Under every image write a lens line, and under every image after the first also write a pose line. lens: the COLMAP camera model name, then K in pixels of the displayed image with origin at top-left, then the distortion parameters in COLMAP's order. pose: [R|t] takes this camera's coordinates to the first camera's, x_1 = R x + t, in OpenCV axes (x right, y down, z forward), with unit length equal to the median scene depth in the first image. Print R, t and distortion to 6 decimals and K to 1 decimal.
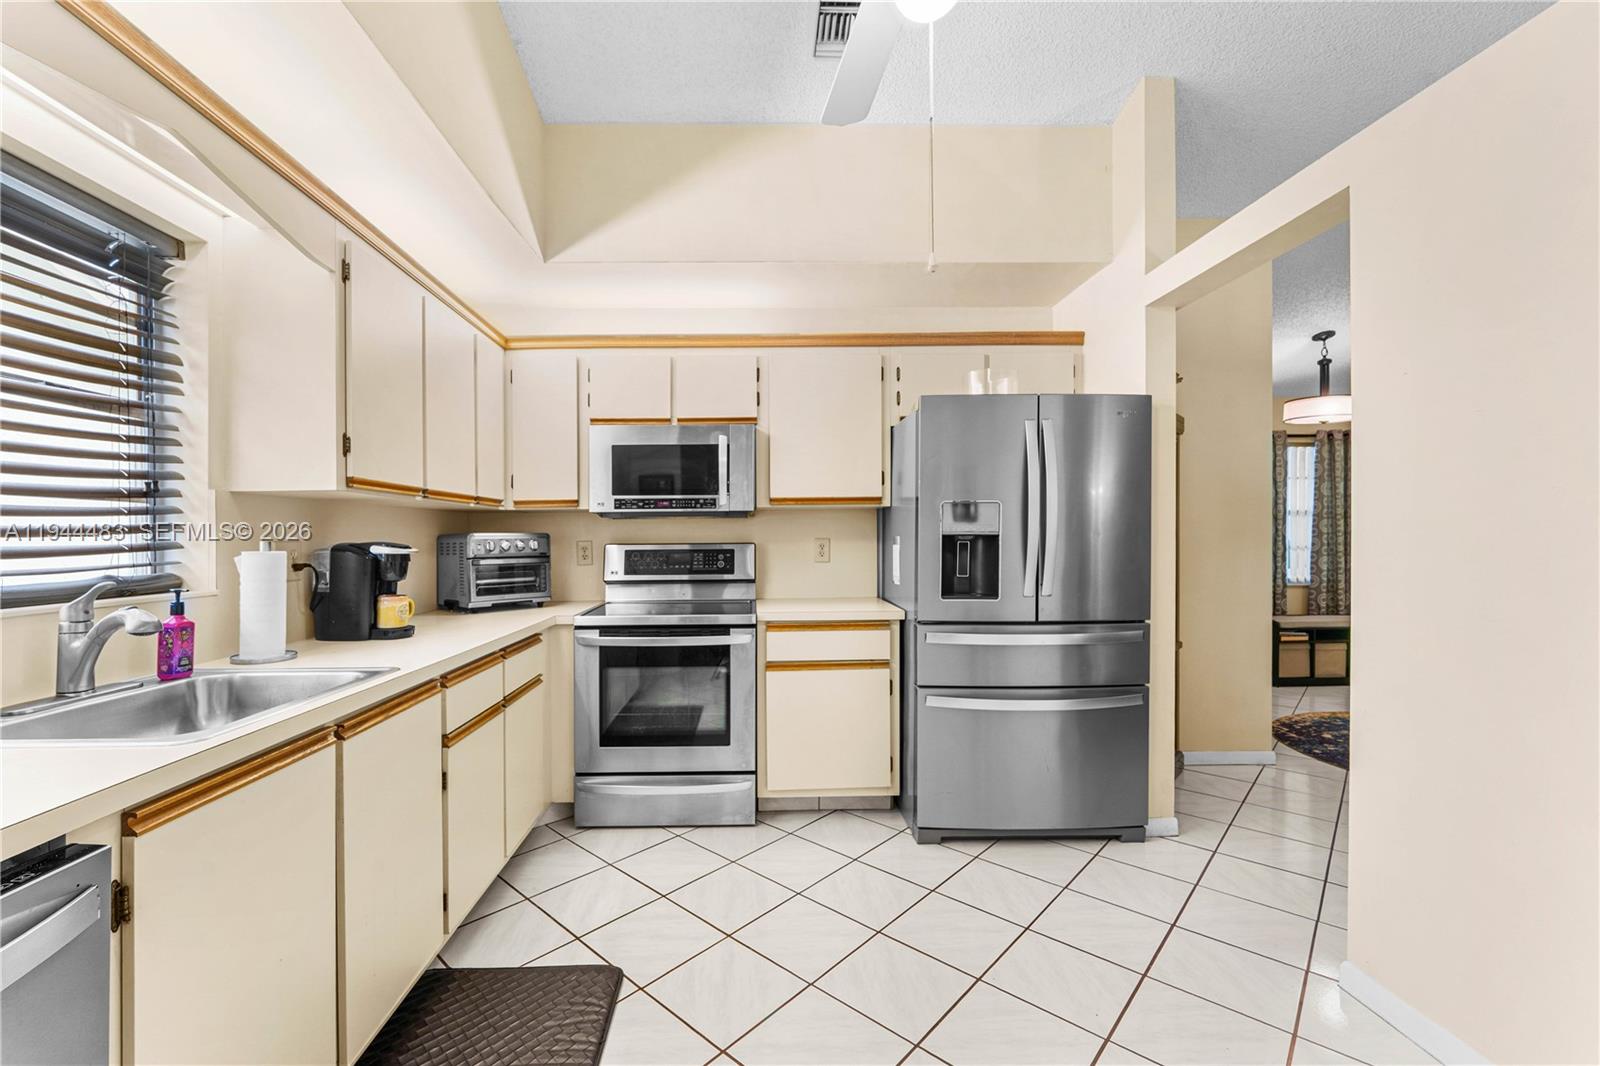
lens RADIAL K [[670.7, 0, 785.9], [0, 670.7, 536.2], [0, 0, 1]] dist [-0.002852, 0.000249]
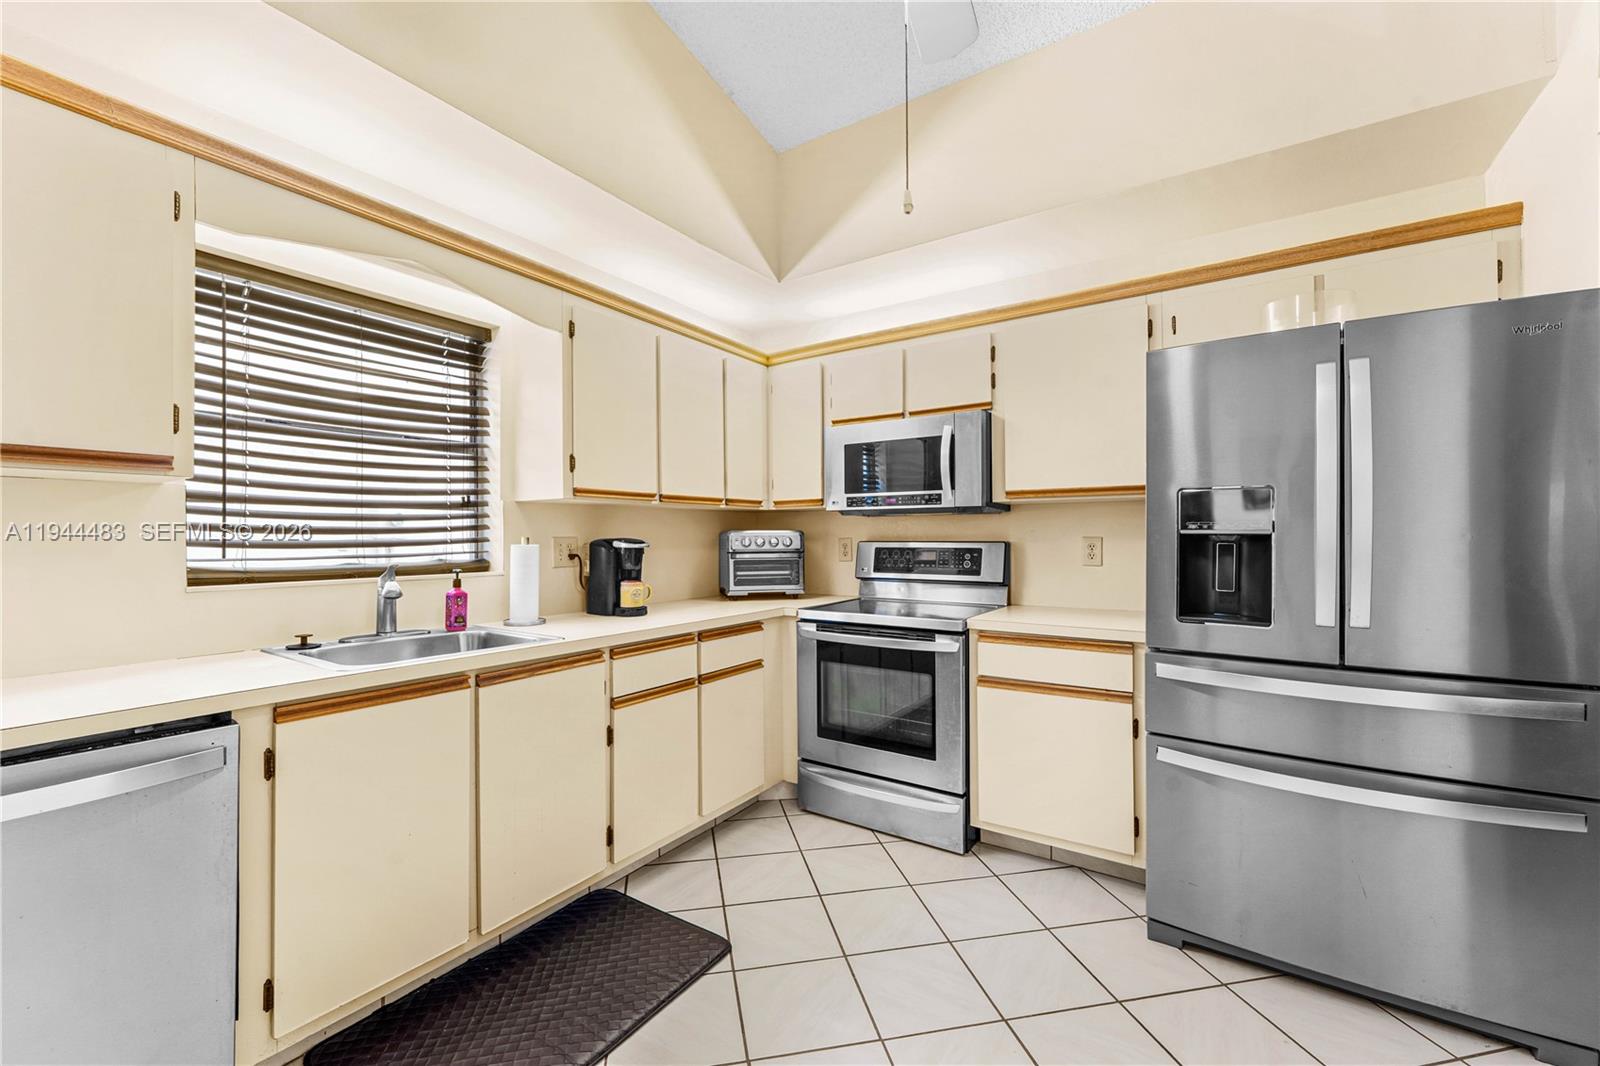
lens RADIAL K [[670.7, 0, 797.1], [0, 670.7, 529.2], [0, 0, 1]] dist [-0.002852, 0.000249]
pose [[0.809768, -0.000099, -0.586751, 0.303022], [-0.002453, 0.999991, -0.003555, -0.003318], [0.586746, 0.004318, 0.809760, 0.136795]]
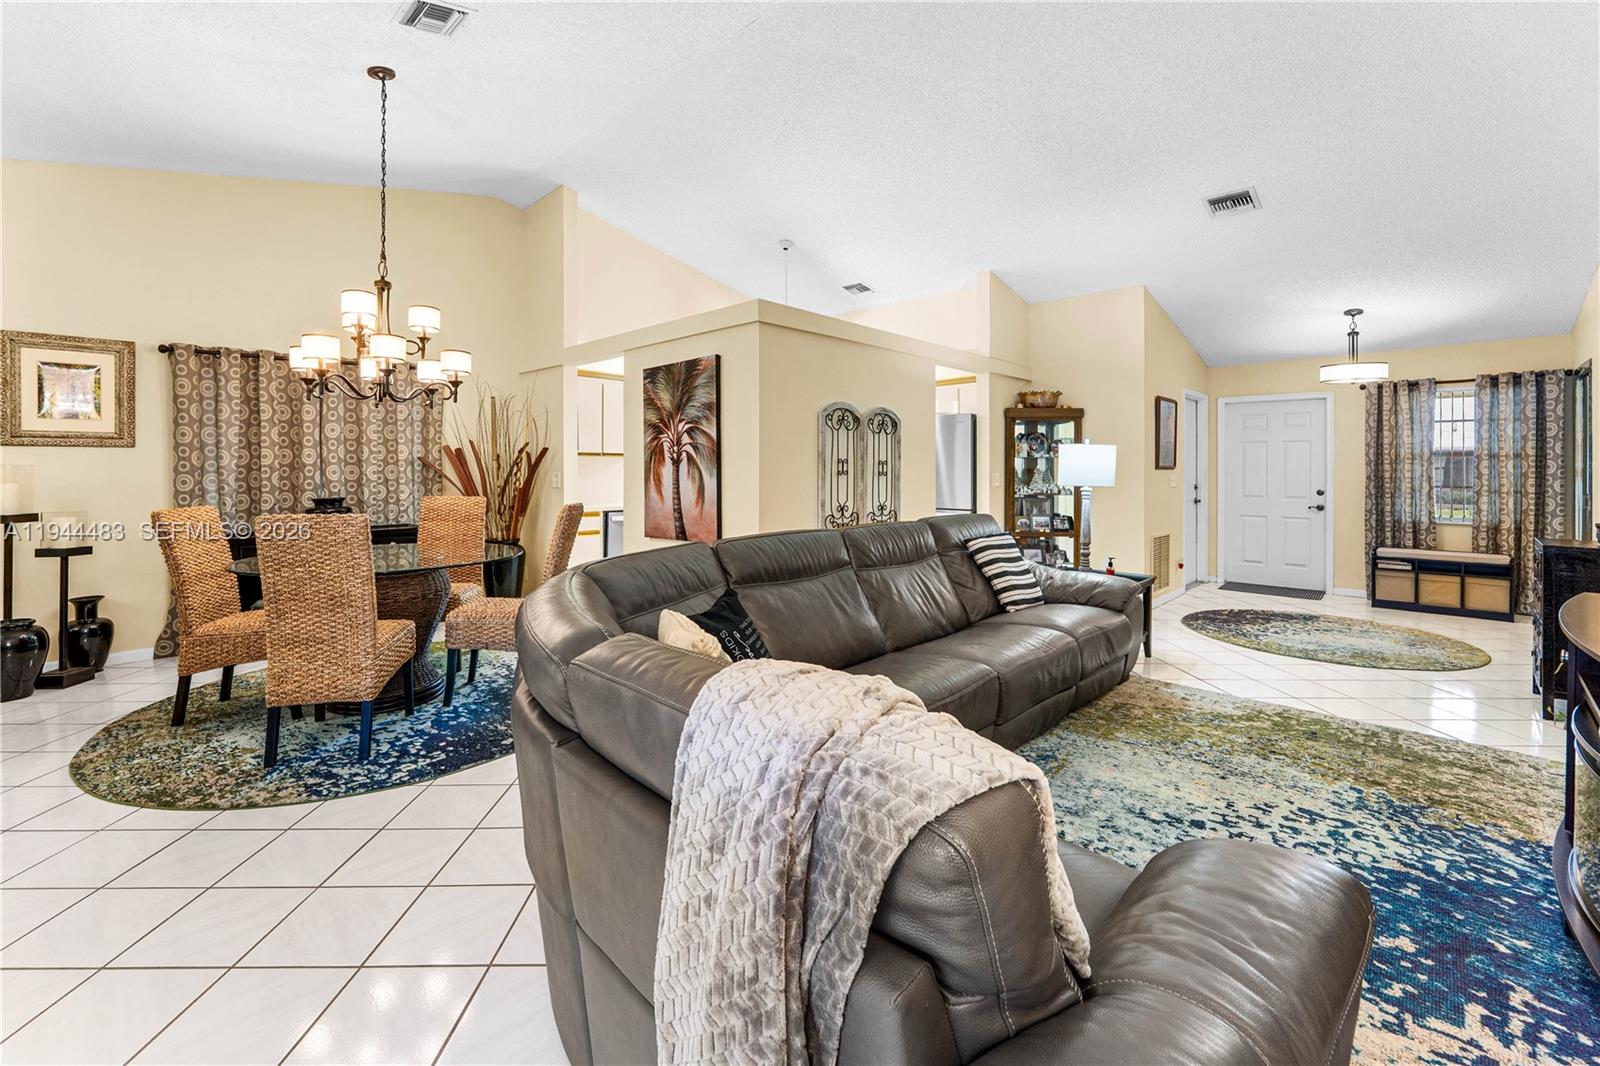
lens RADIAL K [[670.7, 0, 793.3], [0, 670.7, 471.5], [0, 0, 1]] dist [-0.002852, 0.000249]
pose [[0.703821, 0.009365, -0.710315, 1.648507], [-0.006516, 0.999956, 0.006727, -0.019140], [0.710347, -0.000107, 0.703852, -1.006545]]
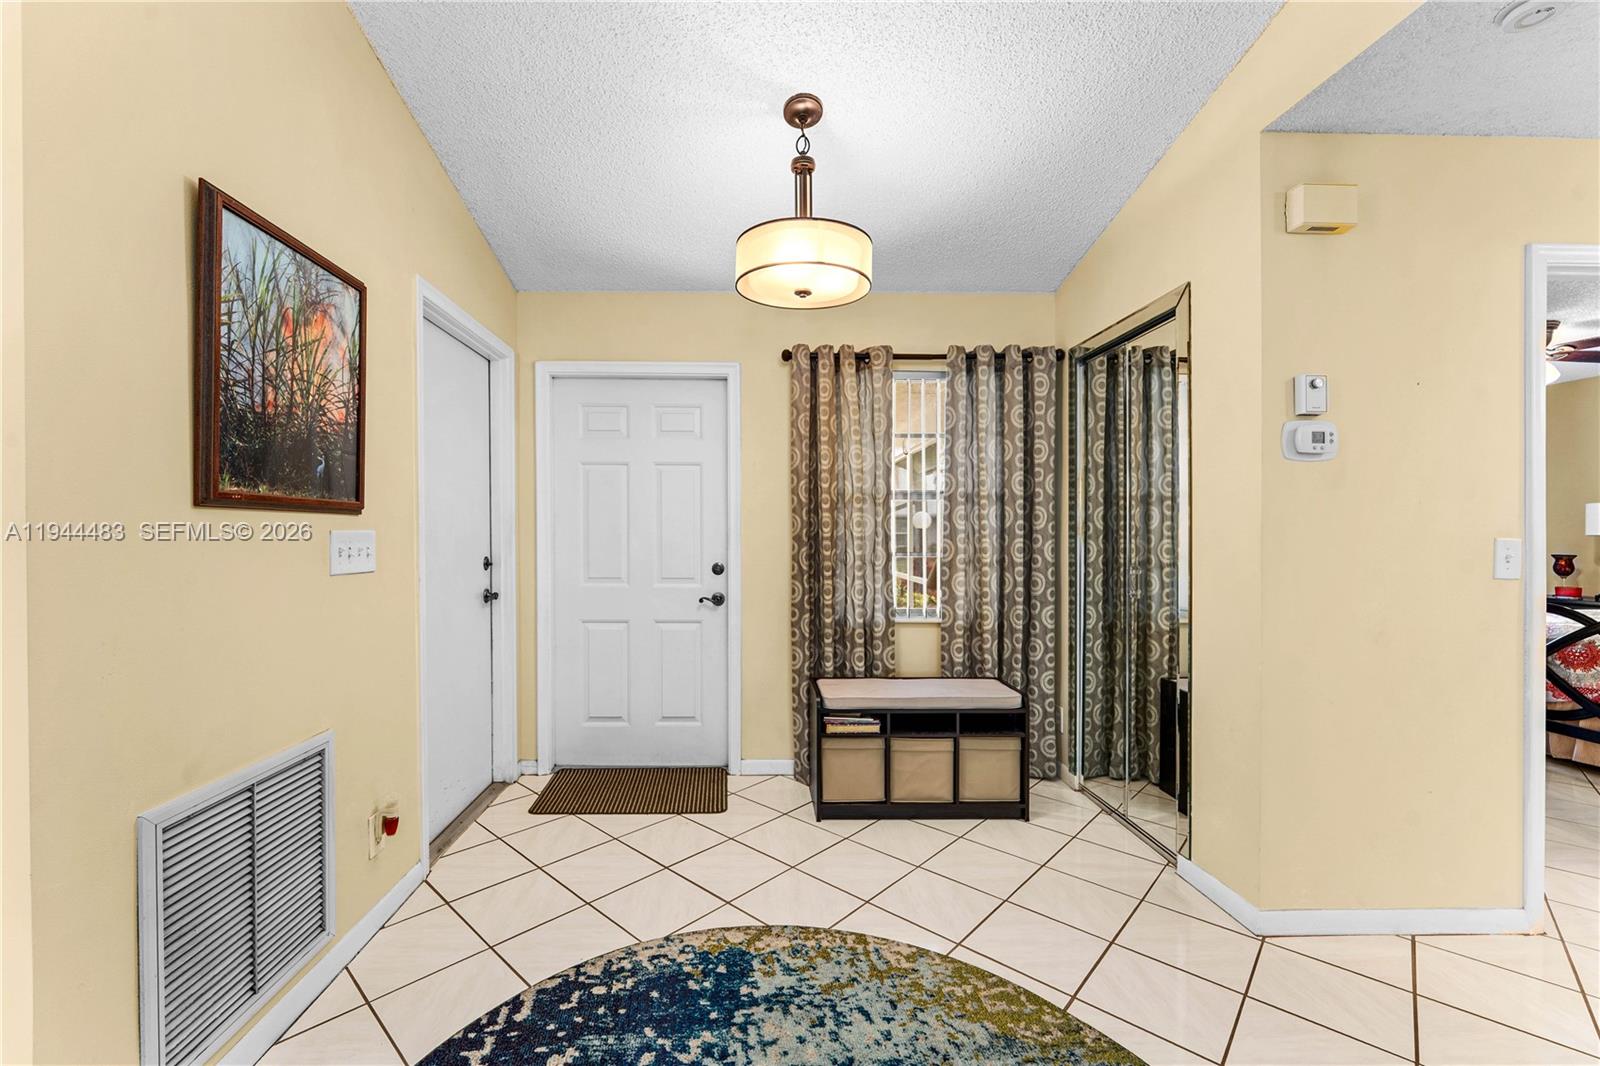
lens RADIAL K [[670.7, 0, 762.2], [0, 670.7, 535.6], [0, 0, 1]] dist [-0.002852, 0.000249]
pose [[0.999979, 0.006133, 0.002013, 1.336621], [-0.006150, 0.999946, 0.008370, -0.008788], [-0.001962, -0.008382, 0.999963, 0.918300]]
